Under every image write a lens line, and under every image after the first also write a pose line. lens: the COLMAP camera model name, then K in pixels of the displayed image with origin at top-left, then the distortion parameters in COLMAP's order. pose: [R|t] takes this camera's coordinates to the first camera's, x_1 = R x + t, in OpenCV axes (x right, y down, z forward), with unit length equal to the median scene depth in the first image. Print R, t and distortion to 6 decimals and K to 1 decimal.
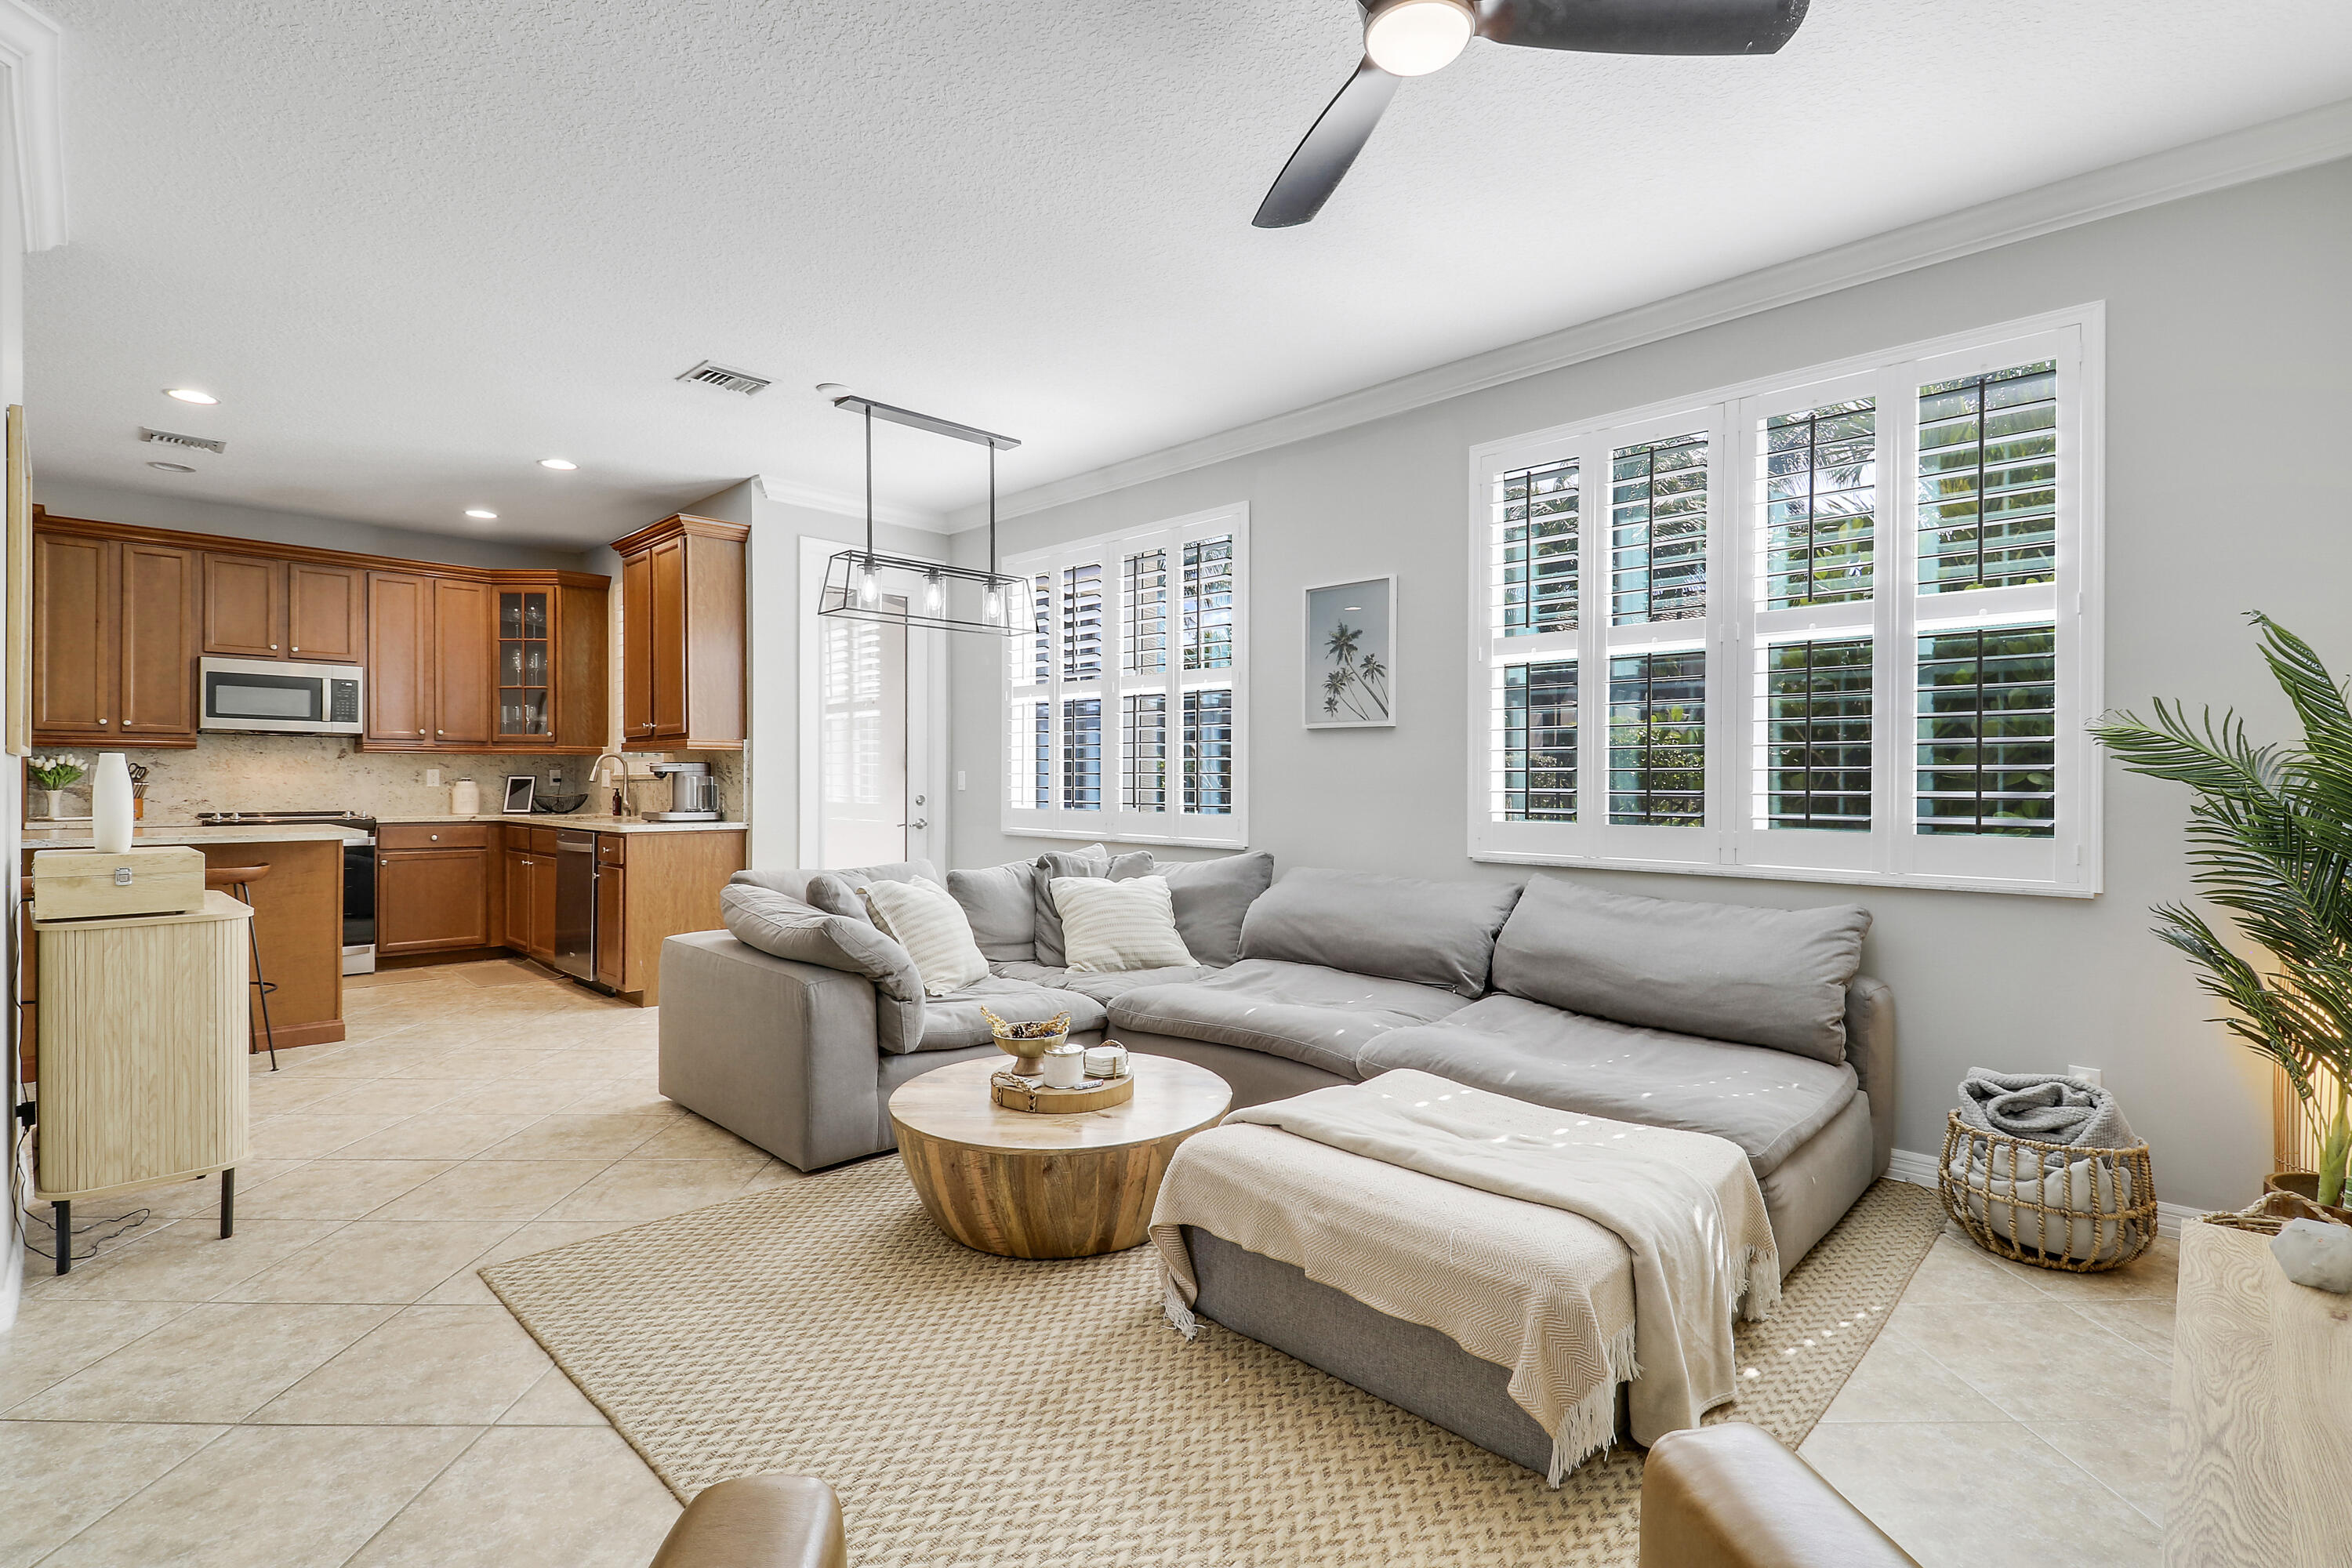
lens RADIAL K [[1078.0, 0, 1173.6], [0, 1078.0, 785.3], [0, 0, 1]] dist [-0.046180, -0.000193]
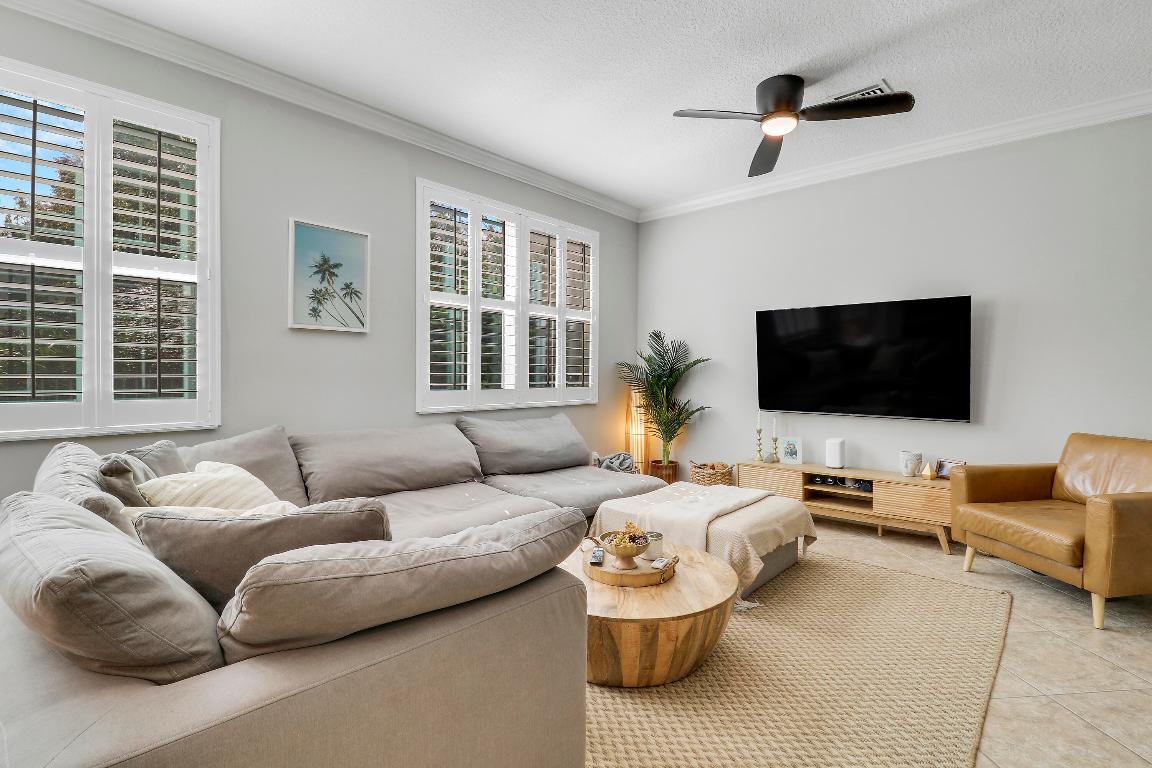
lens RADIAL K [[544.9, 0, 592.5], [0, 544.9, 381.6], [0, 0, 1]] dist [0.015236, -0.022952]
pose [[-0.049498, -0.017739, 0.998617, -0.579118], [0.000518, 0.999842, 0.017786, 0.000717], [-0.998774, 0.001397, -0.049481, 0.703868]]
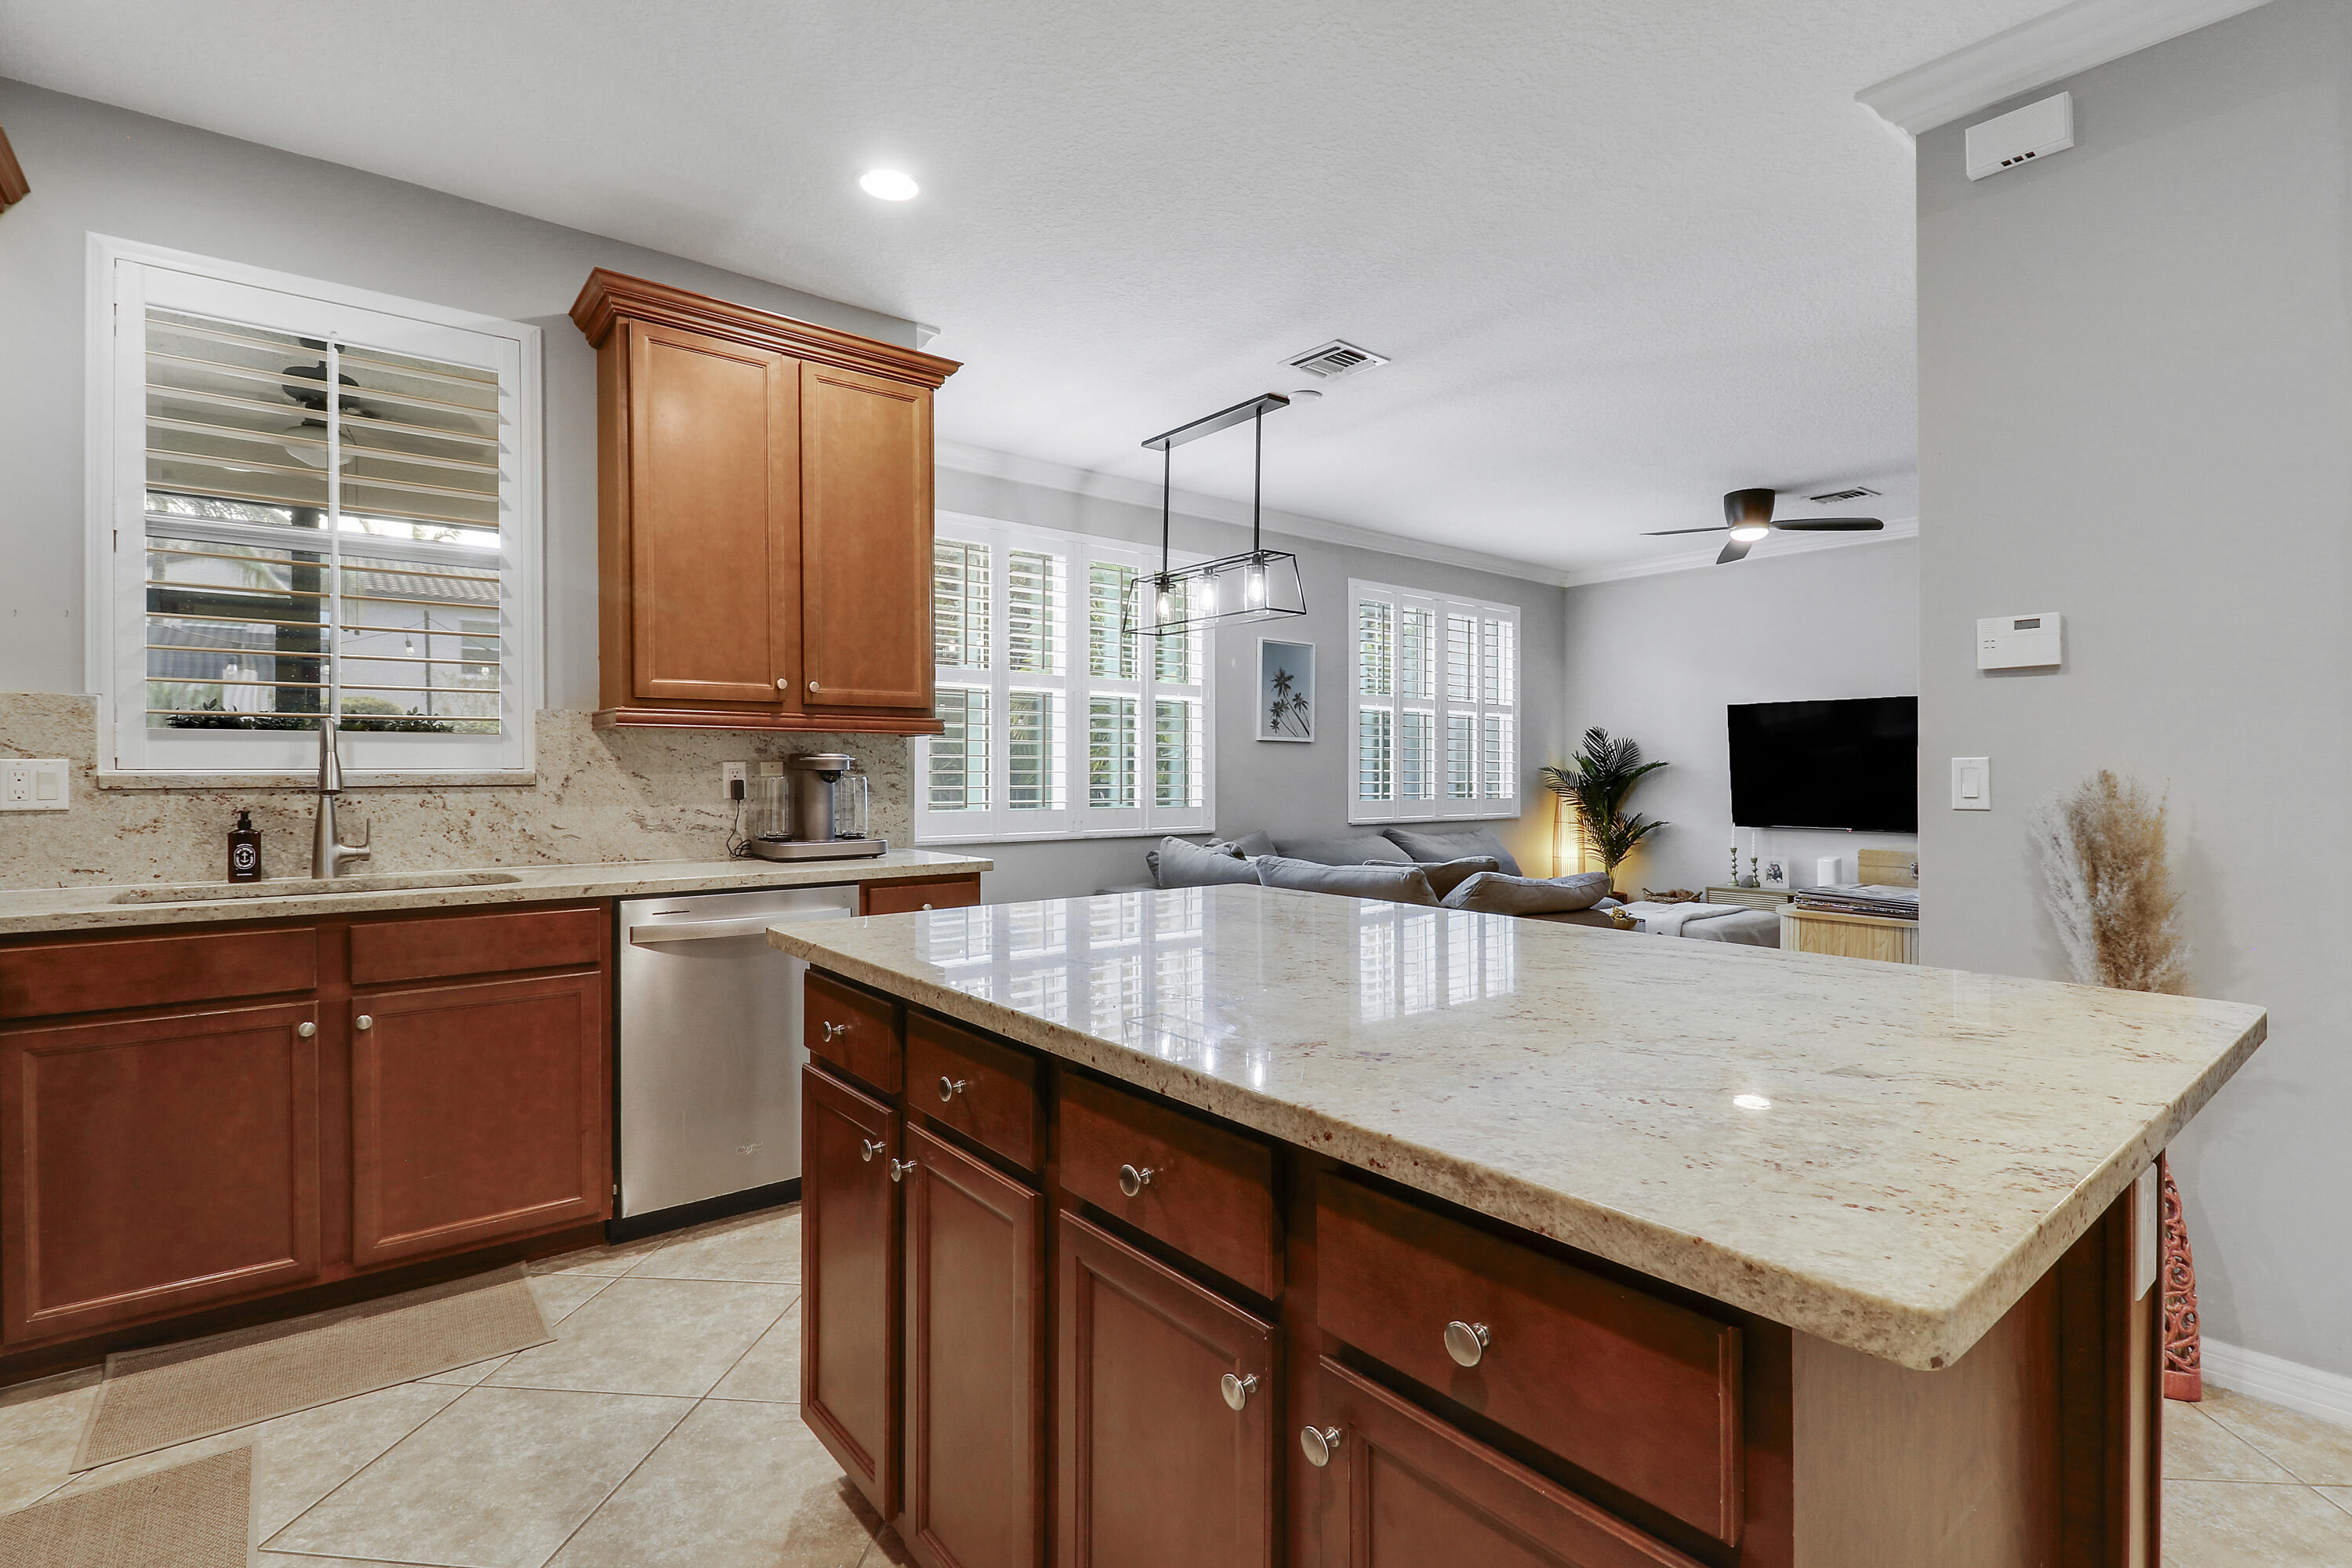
lens RADIAL K [[1117.4, 0, 1186.6], [0, 1117.4, 763.5], [0, 0, 1]] dist [-0.001585, -0.000390]
pose [[0.114376, 0.007236, 0.993411, -1.365925], [0.005799, 0.999952, -0.007951, -0.012685], [-0.993421, 0.006670, 0.114328, 0.975844]]
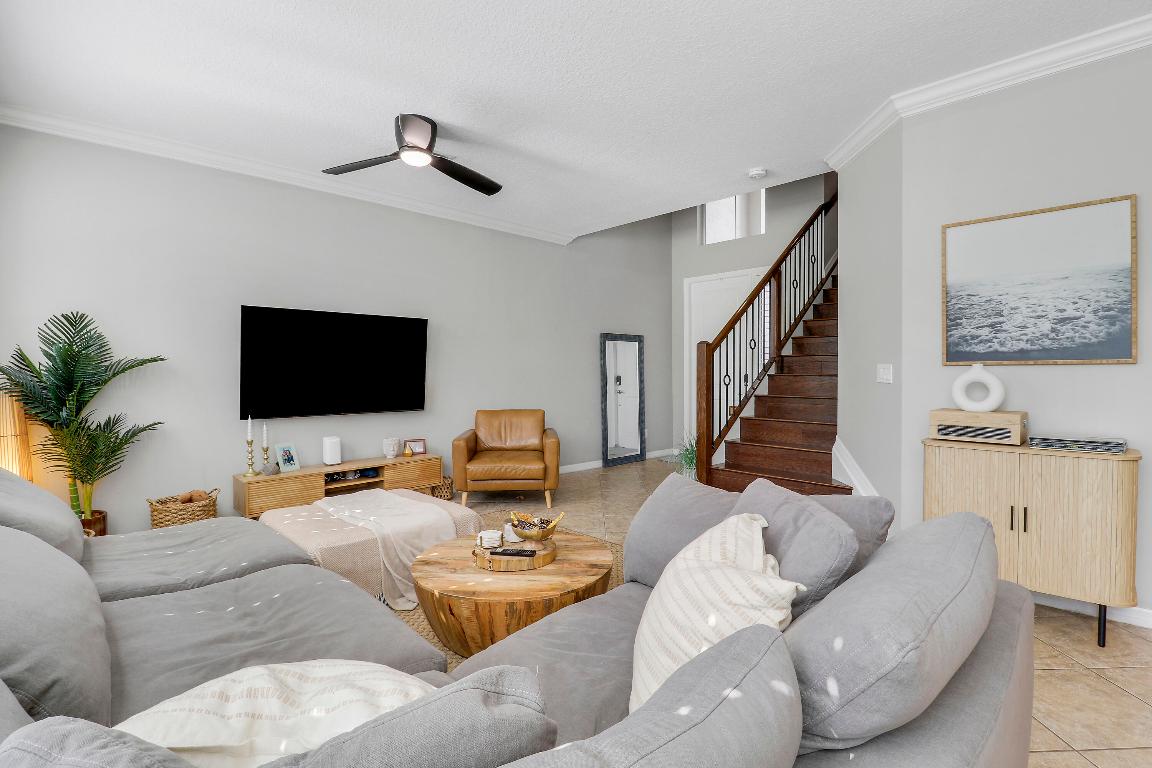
lens RADIAL K [[543.4, 0, 577.7], [0, 543.4, 379.2], [0, 0, 1]] dist [0.008605, -0.000374]
pose [[-0.999751, 0.000567, 0.022295, -0.149100], [0.000975, 0.999832, 0.018290, -0.007987], [-0.022280, 0.018307, -0.999584, 1.204368]]
